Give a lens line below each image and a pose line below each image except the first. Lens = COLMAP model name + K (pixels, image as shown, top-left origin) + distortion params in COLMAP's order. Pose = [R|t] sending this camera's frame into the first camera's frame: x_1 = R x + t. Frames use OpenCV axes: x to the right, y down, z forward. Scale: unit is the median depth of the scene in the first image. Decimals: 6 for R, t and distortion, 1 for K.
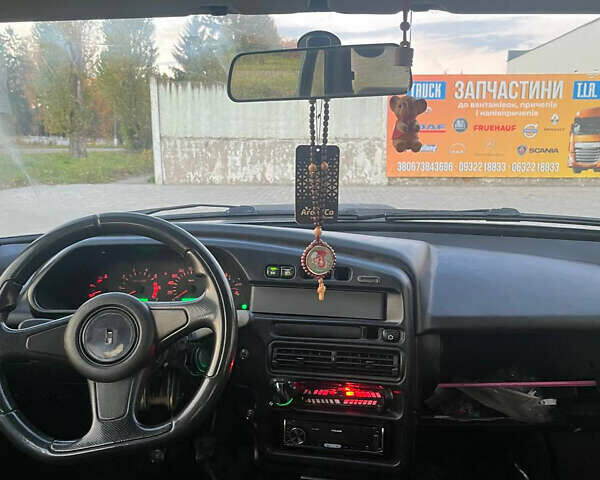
lens RADIAL K [[631.3, 0, 302.0], [0, 631.3, 241.3], [0, 0, 1]] dist [0.062571, 0.000000]
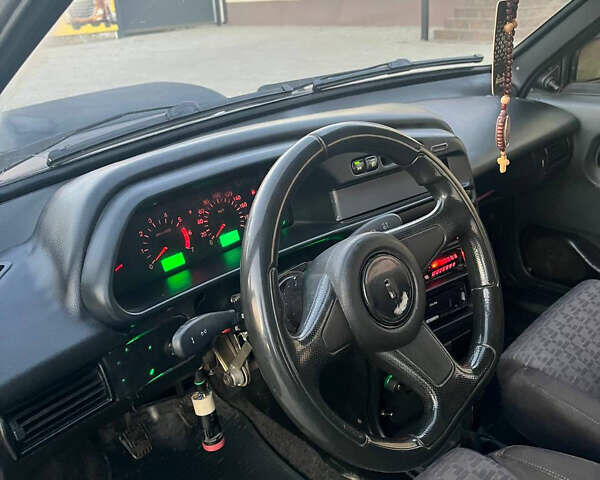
lens RADIAL K [[631.3, 0, 301.0], [0, 631.3, 241.4], [0, 0, 1]] dist [0.062571, 0.000000]
pose [[0.663395, -0.324694, 0.674152, -0.631729], [0.176416, 0.943419, 0.280780, -0.098312], [-0.727175, -0.067337, 0.683141, 0.411229]]
